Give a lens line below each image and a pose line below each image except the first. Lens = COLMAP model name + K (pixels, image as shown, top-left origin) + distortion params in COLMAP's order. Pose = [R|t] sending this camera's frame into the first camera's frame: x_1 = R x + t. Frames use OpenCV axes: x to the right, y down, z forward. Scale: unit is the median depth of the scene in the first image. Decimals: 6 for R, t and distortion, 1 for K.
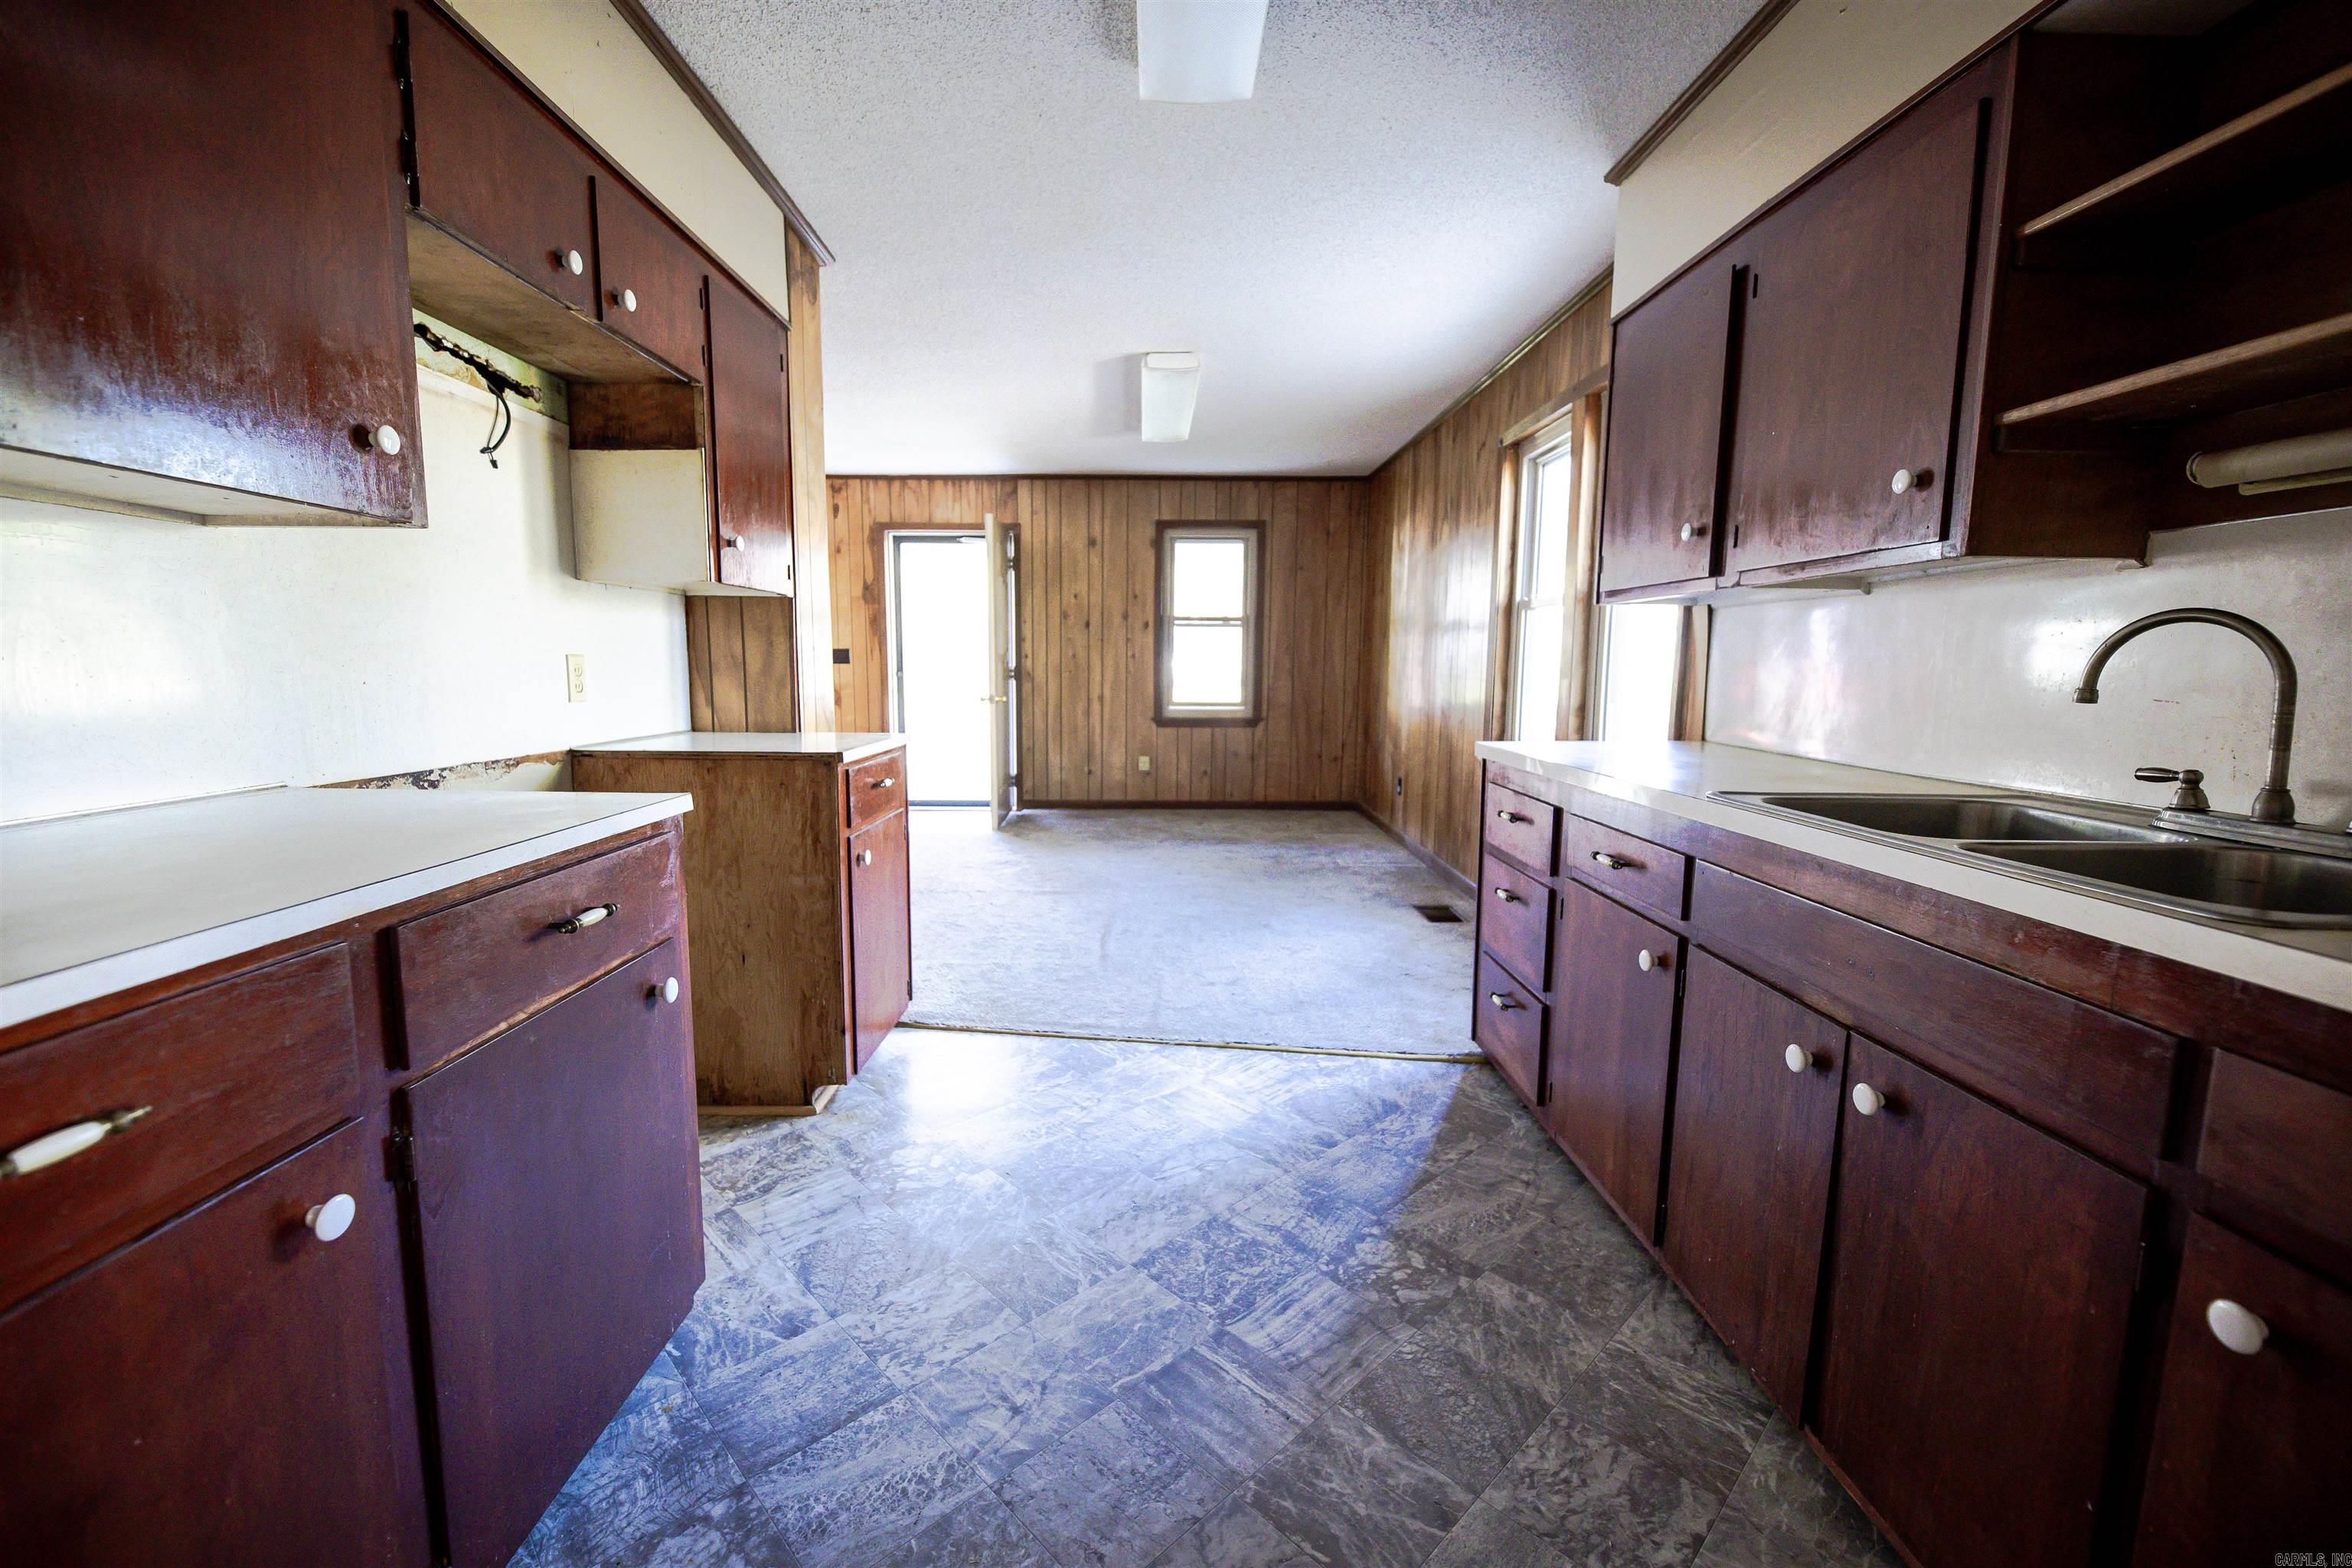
lens RADIAL K [[954.2, 0, 1179.1], [0, 954.2, 767.2], [0, 0, 1]] dist [-0.003095, -0.000852]
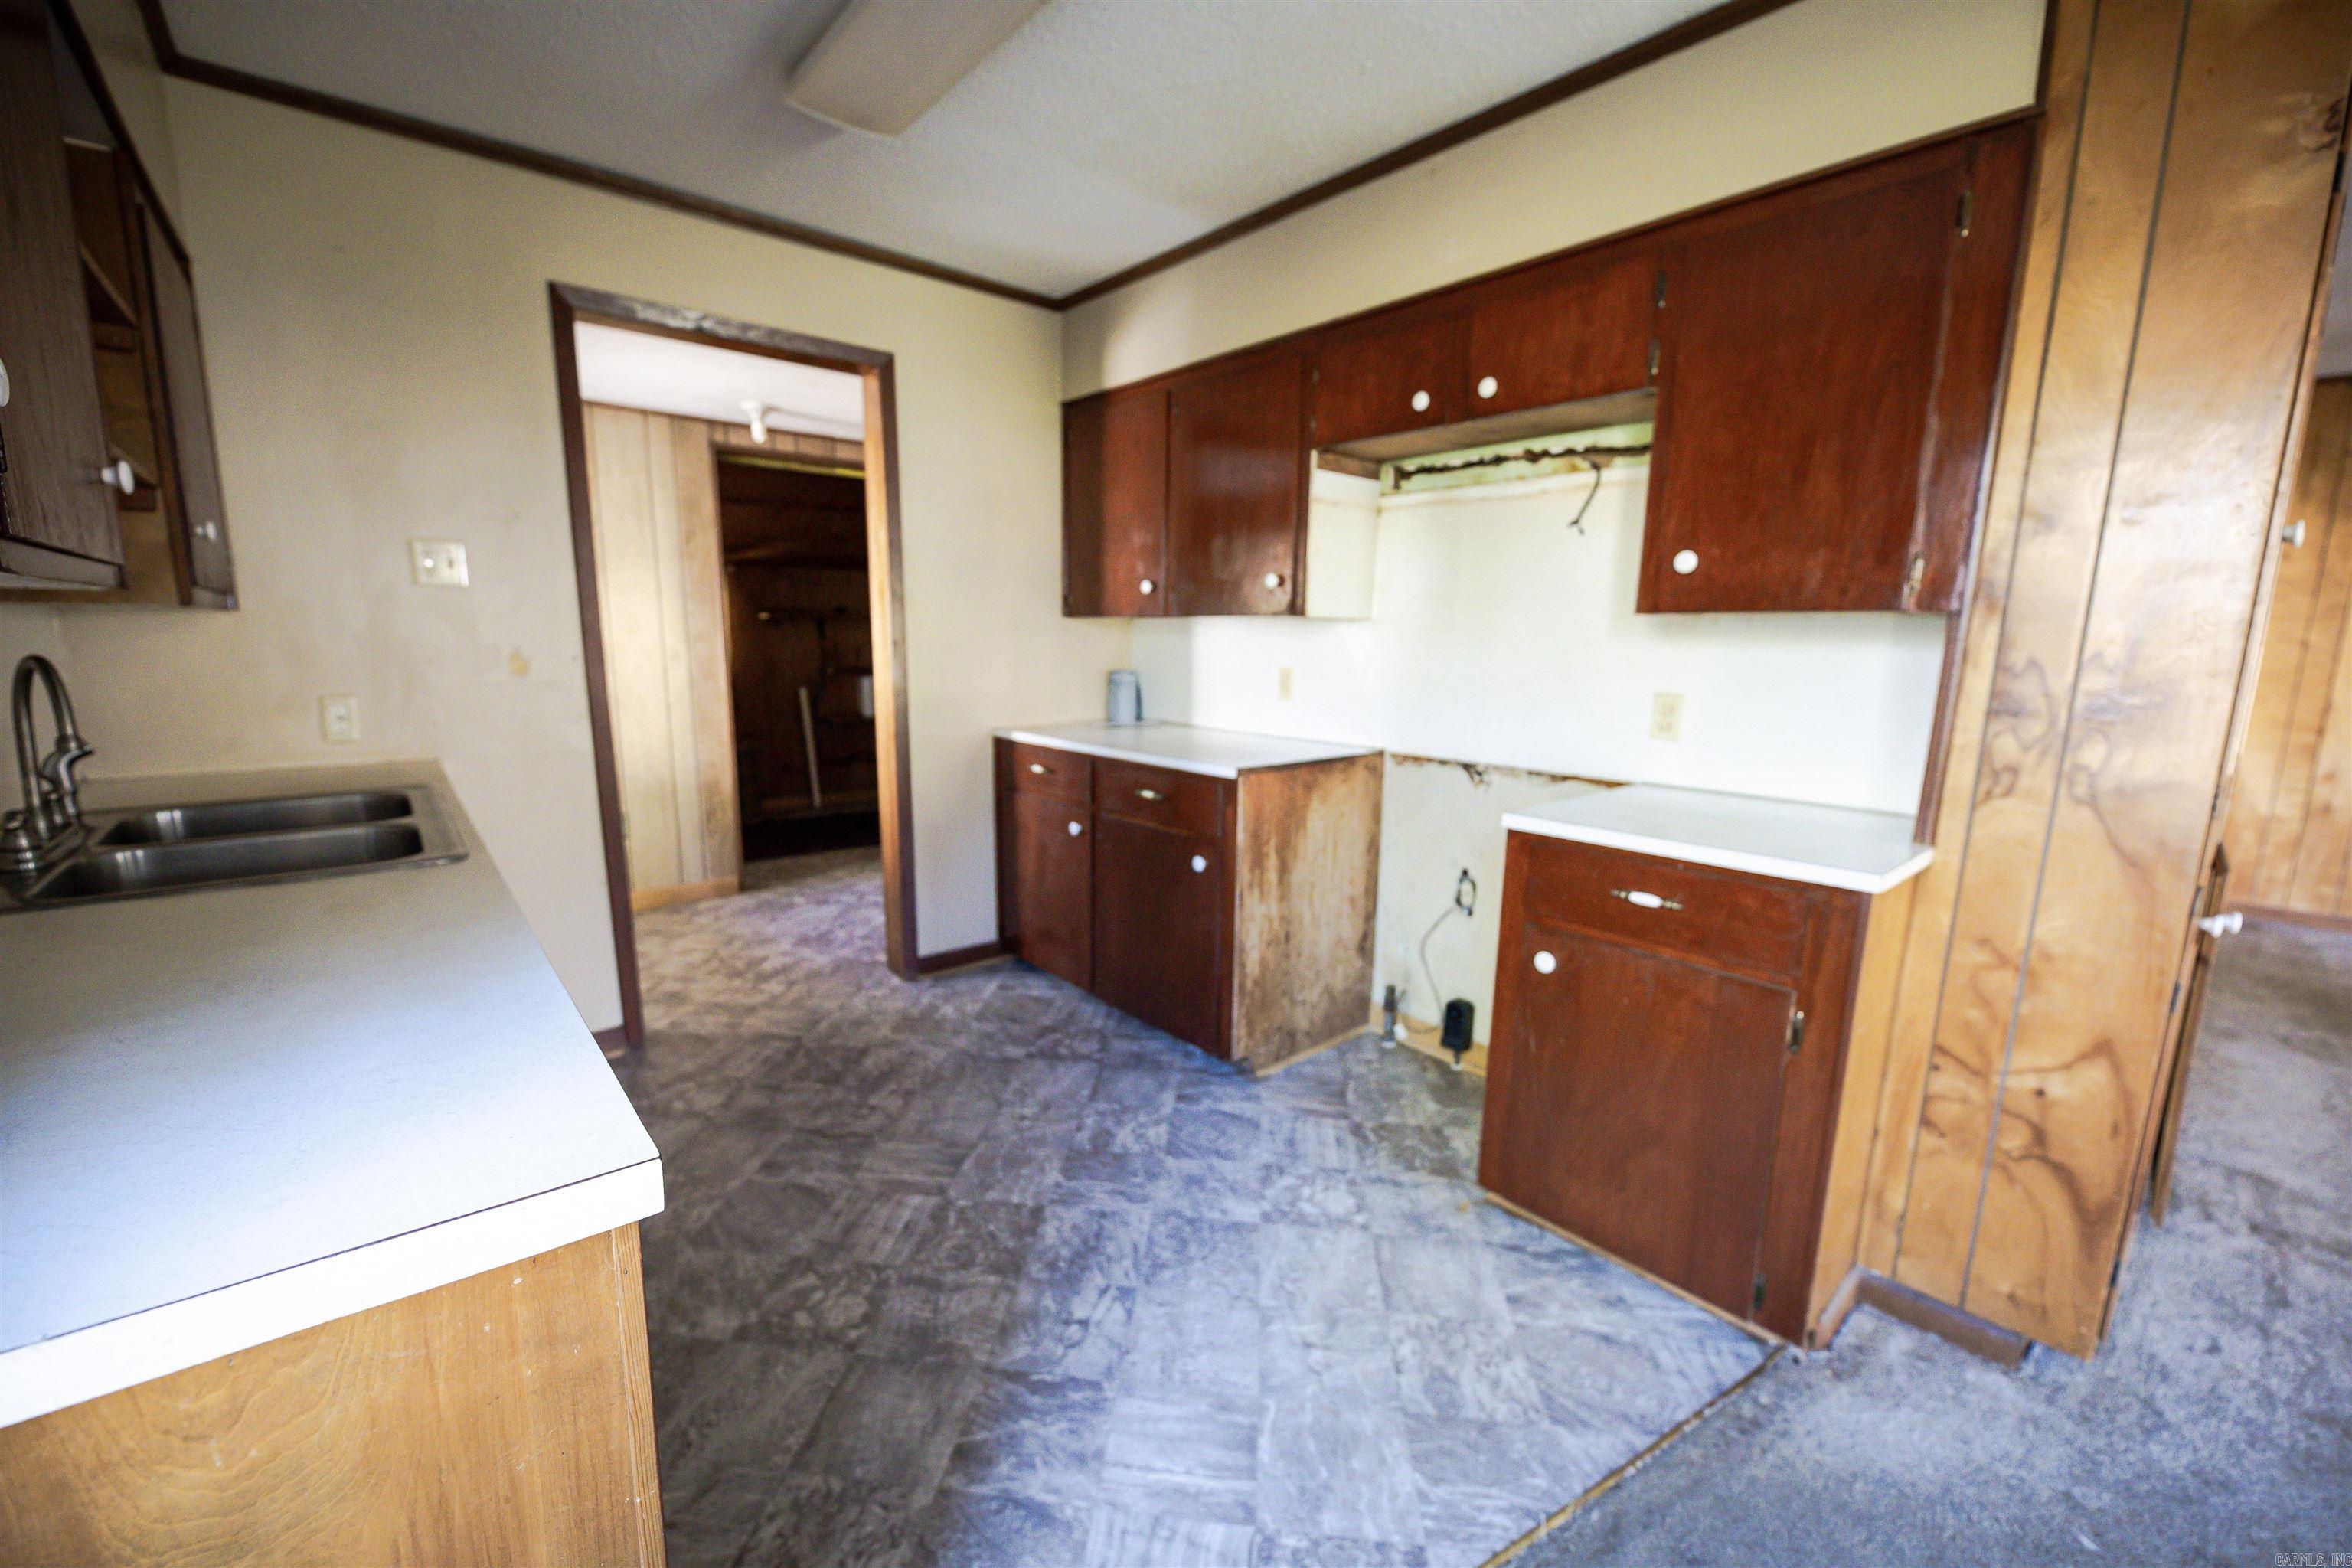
lens RADIAL K [[954.2, 0, 1170.5], [0, 954.2, 801.7], [0, 0, 1]] dist [-0.003095, -0.000852]
pose [[-0.775525, 0.091990, -0.624579, 0.463314], [-0.086252, 0.964612, 0.249169, -0.242075], [0.625397, 0.247108, -0.740146, 1.633687]]
